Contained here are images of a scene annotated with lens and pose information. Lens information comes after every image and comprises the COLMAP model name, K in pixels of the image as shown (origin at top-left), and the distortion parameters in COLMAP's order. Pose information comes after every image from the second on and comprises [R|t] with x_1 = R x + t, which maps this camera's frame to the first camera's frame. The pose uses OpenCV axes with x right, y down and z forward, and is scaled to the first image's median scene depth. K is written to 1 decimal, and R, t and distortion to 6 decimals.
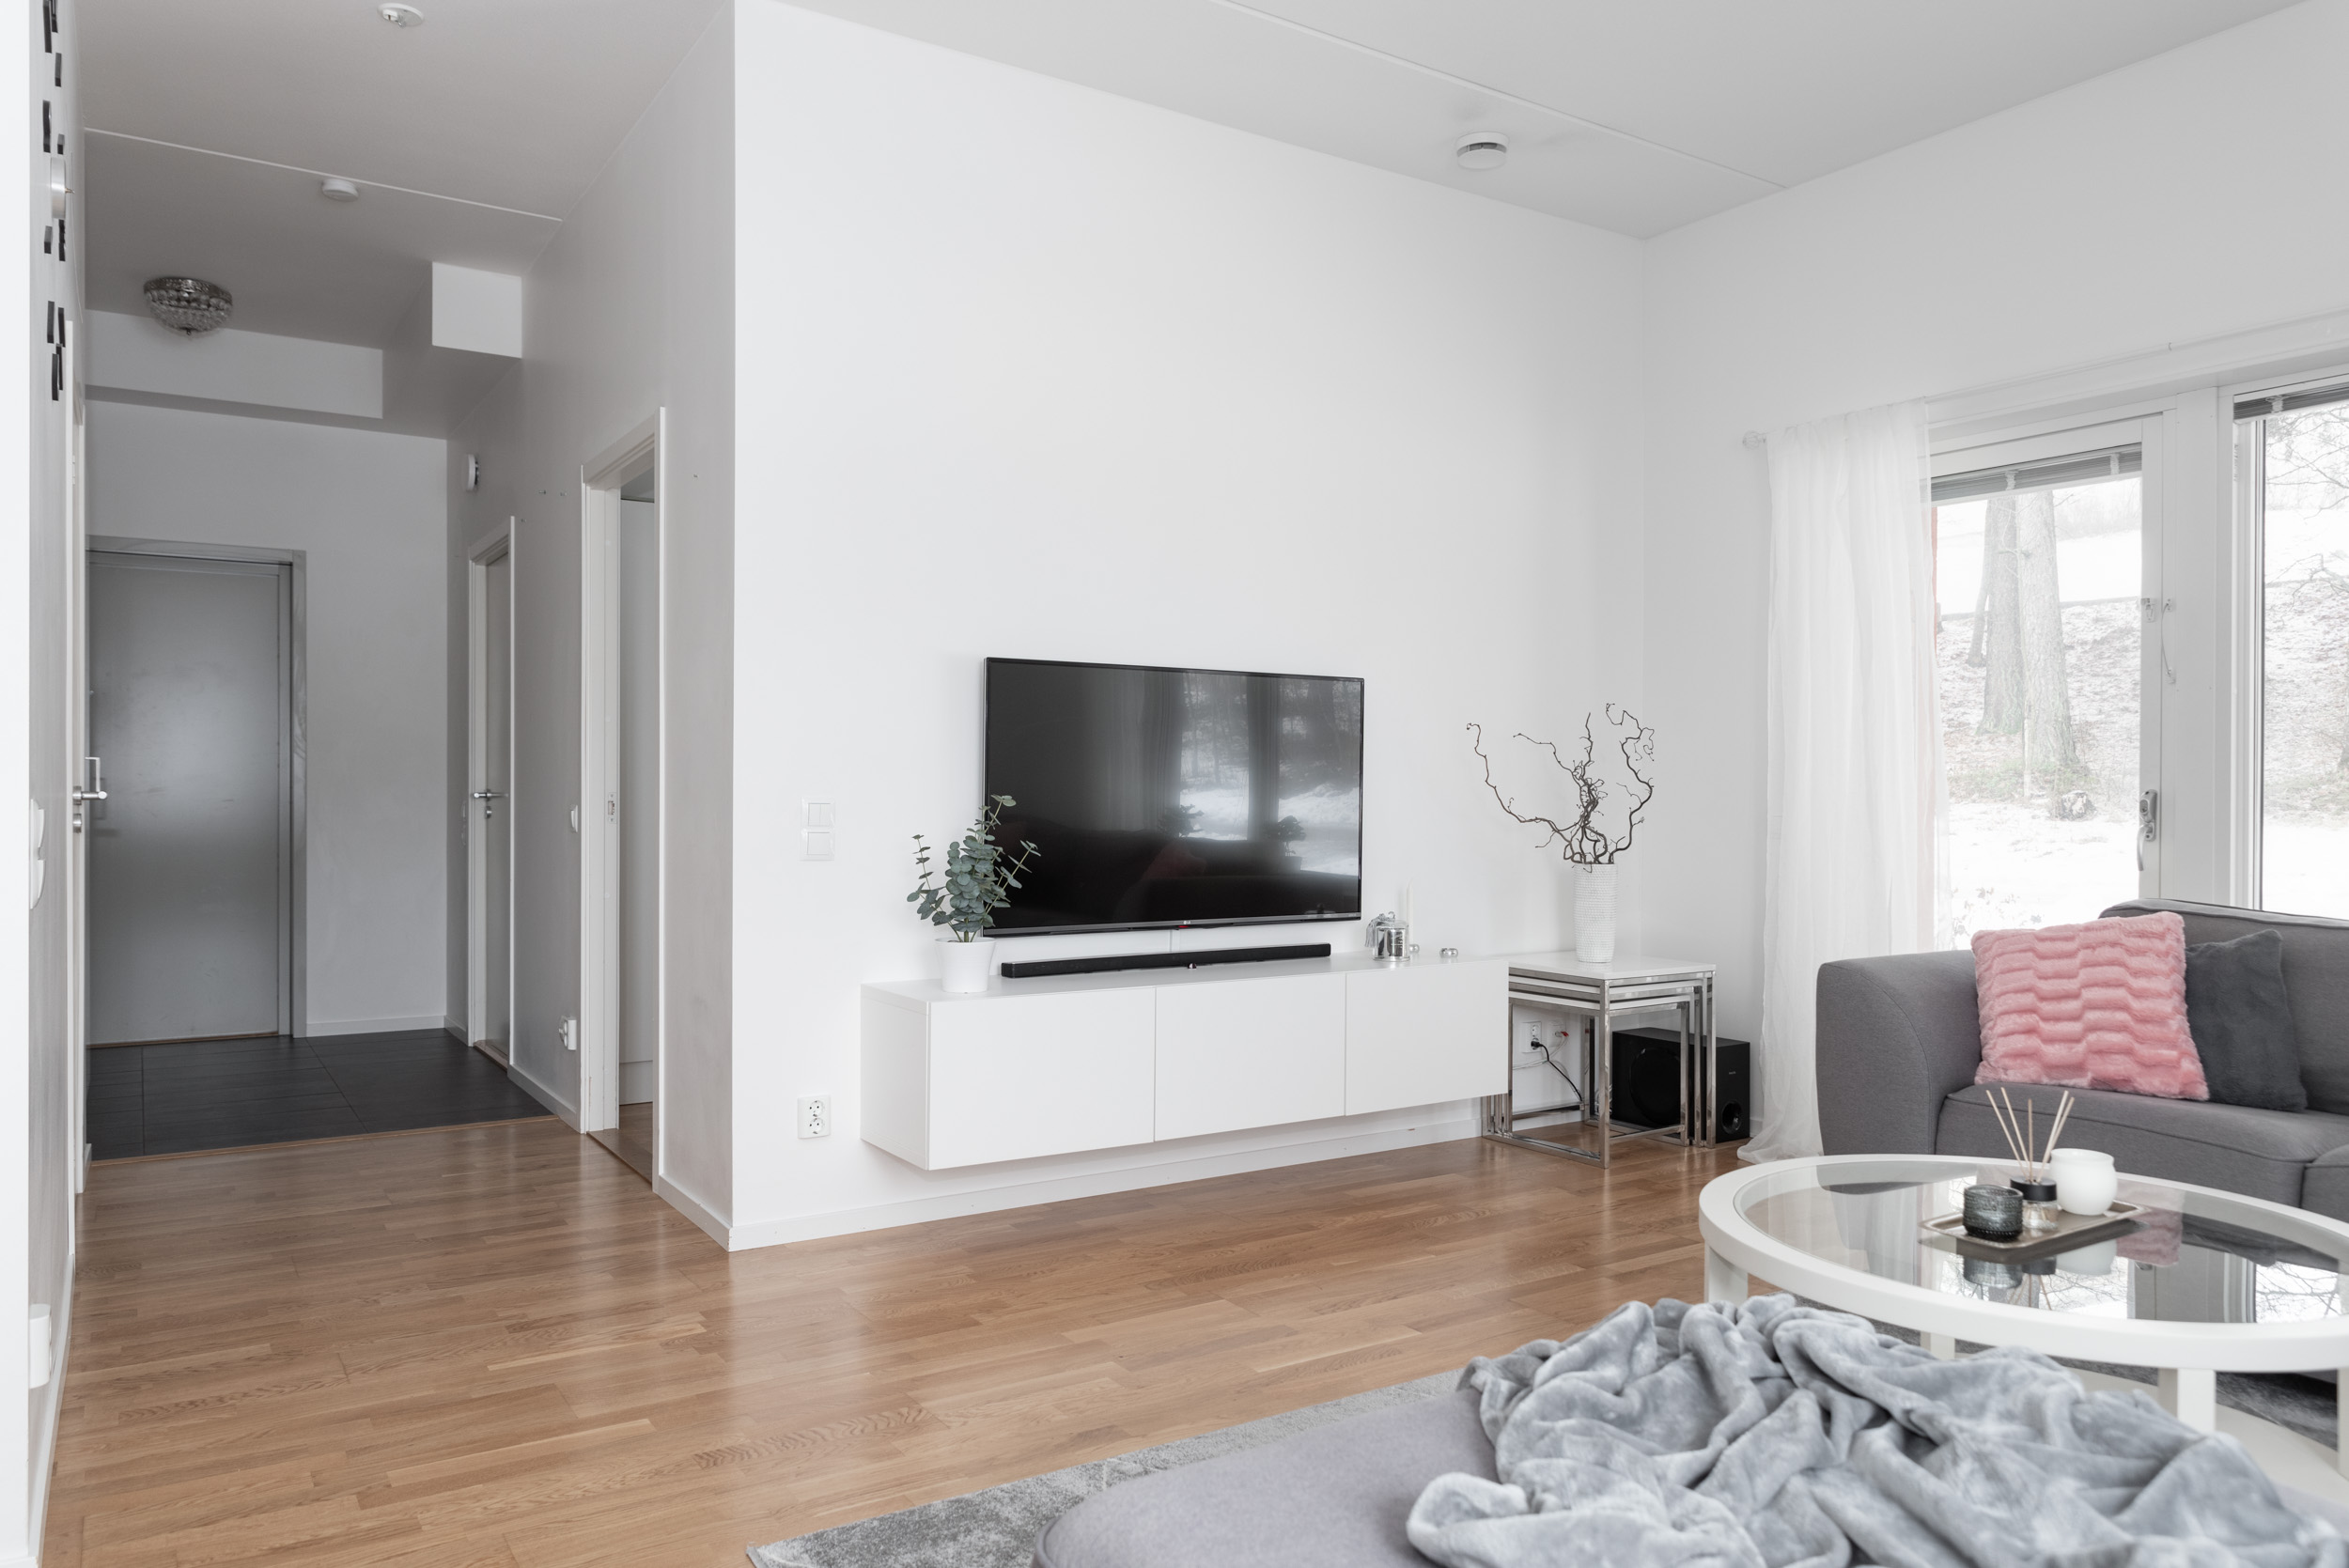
lens RADIAL K [[1629.2, 0, 1174.5], [0, 1629.2, 784.0], [0, 0, 1]] dist [0.001362, -0.001395]
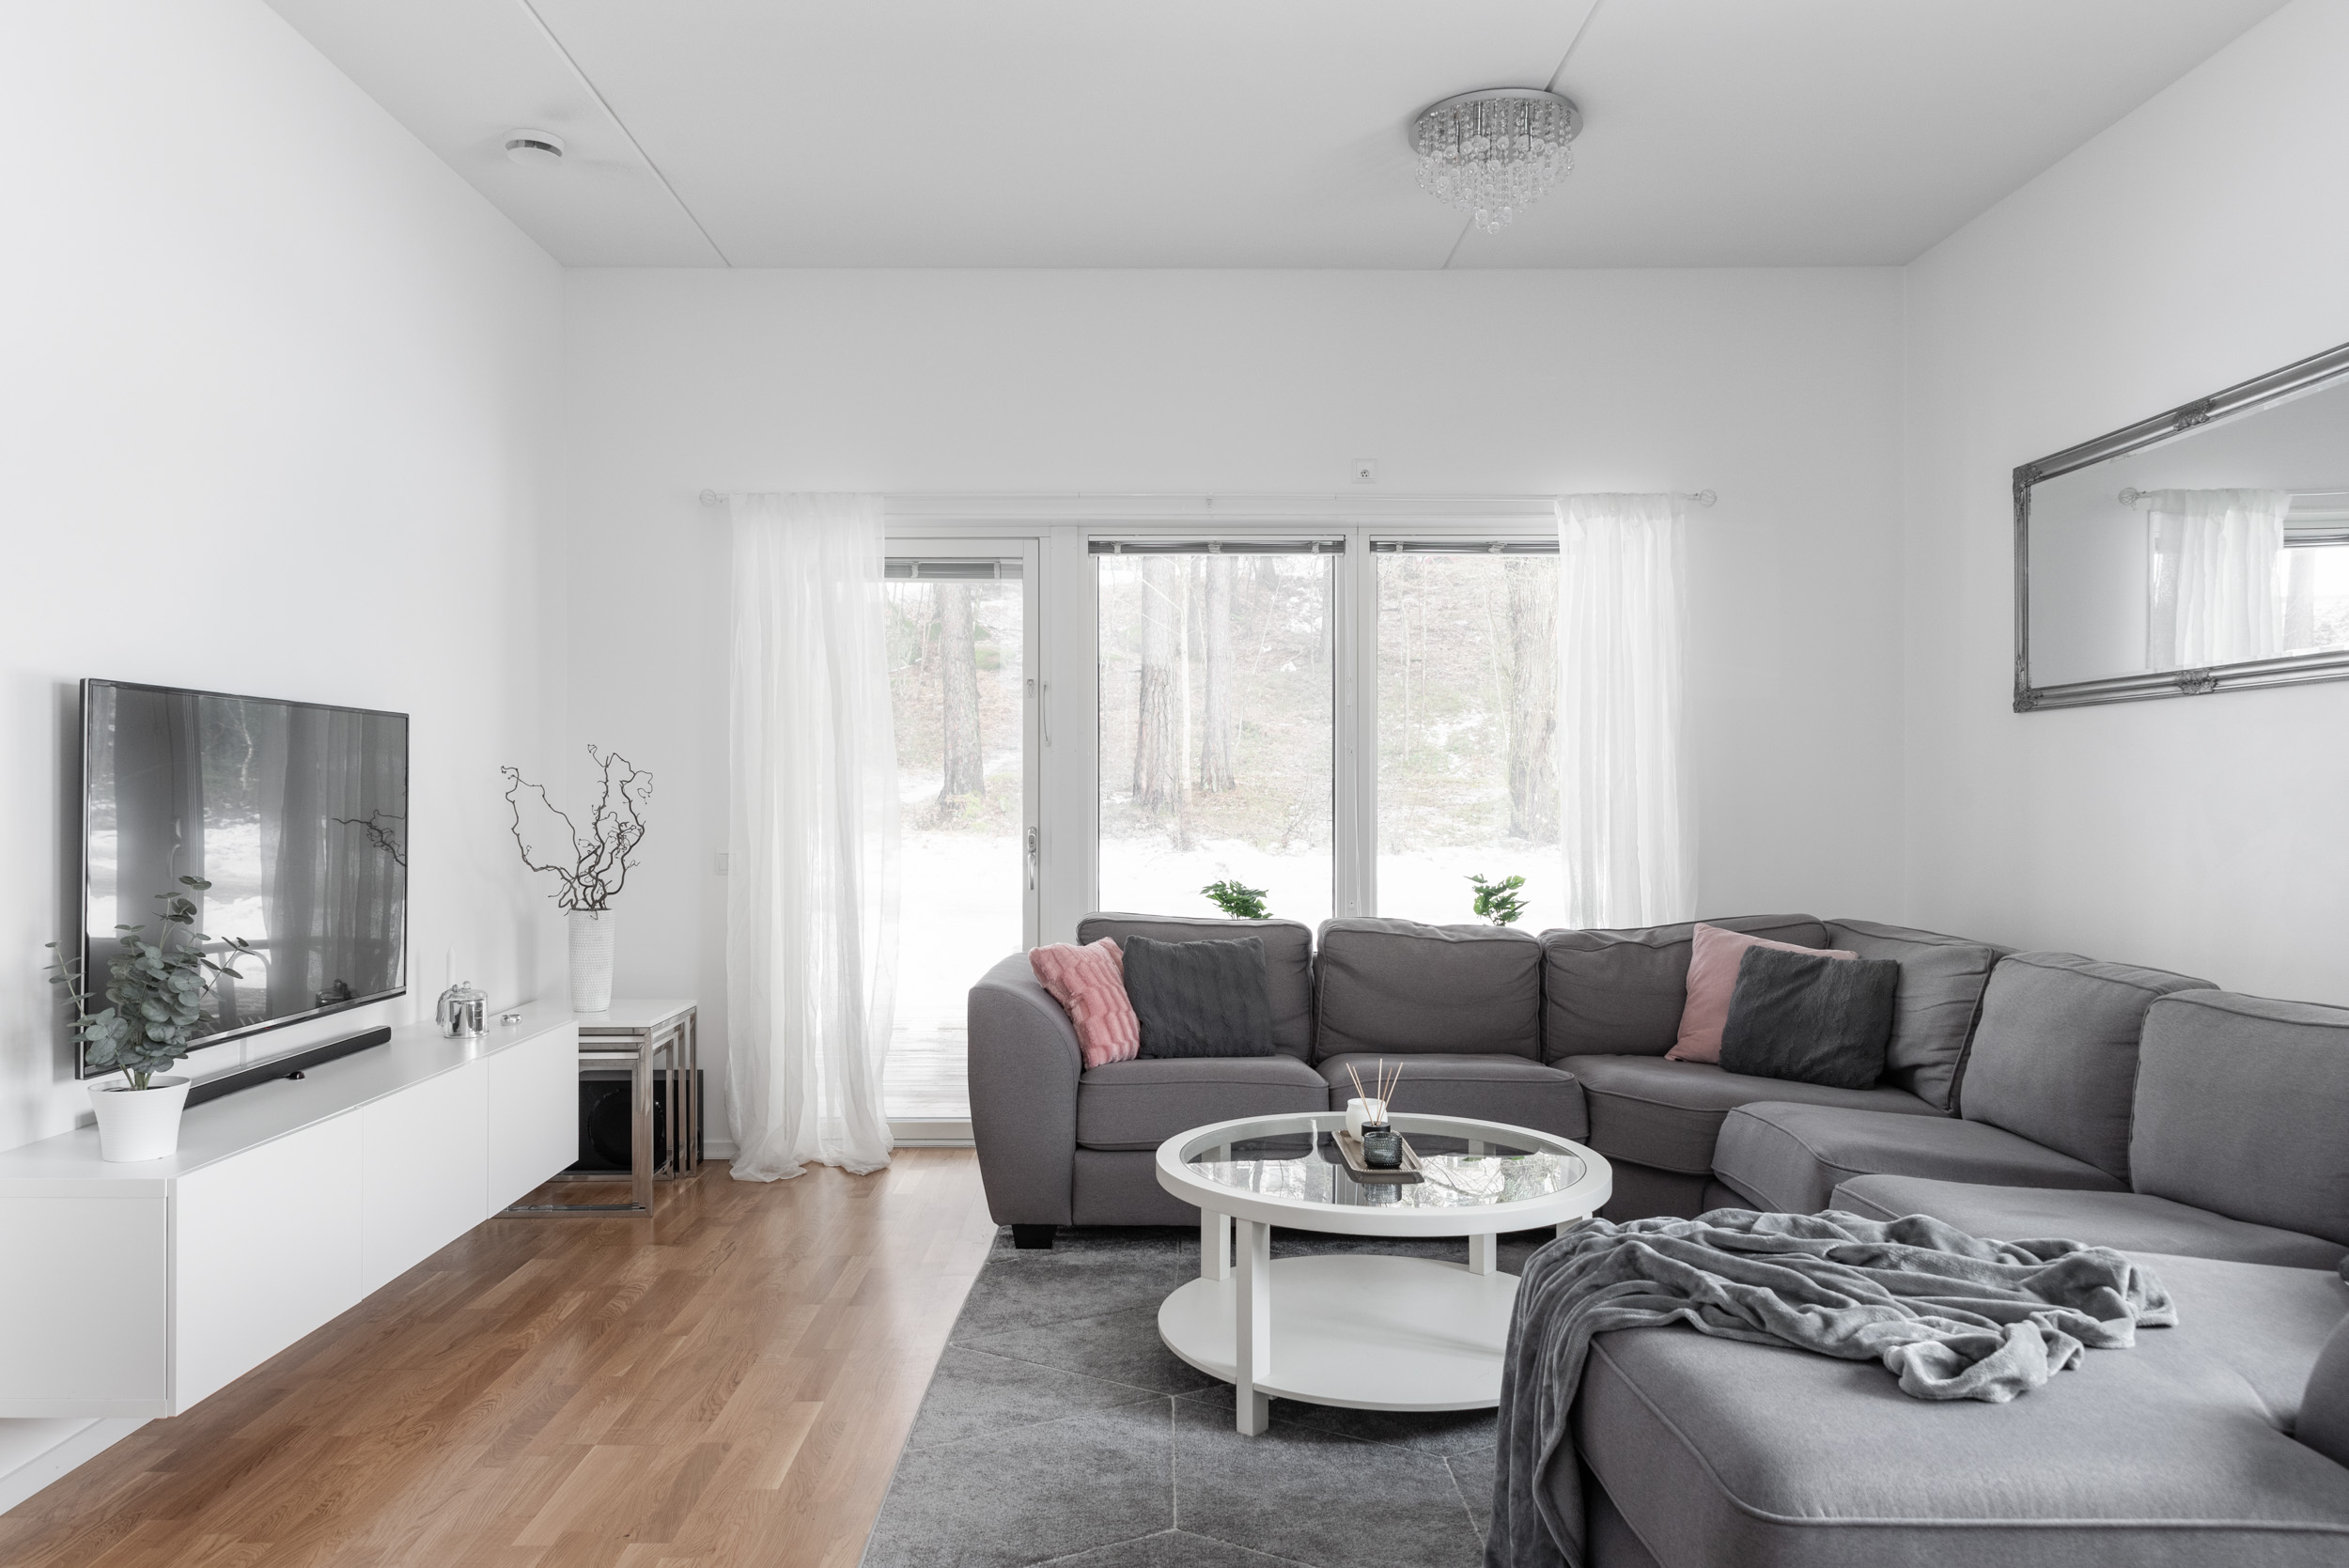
lens RADIAL K [[1629.2, 0, 1174.5], [0, 1629.2, 784.0], [0, 0, 1]] dist [0.001362, -0.001395]
pose [[0.523777, 0.000375, 0.851855, -0.422653], [-0.005640, 0.999980, 0.003028, -0.034135], [-0.851837, -0.006391, 0.523768, 0.209746]]
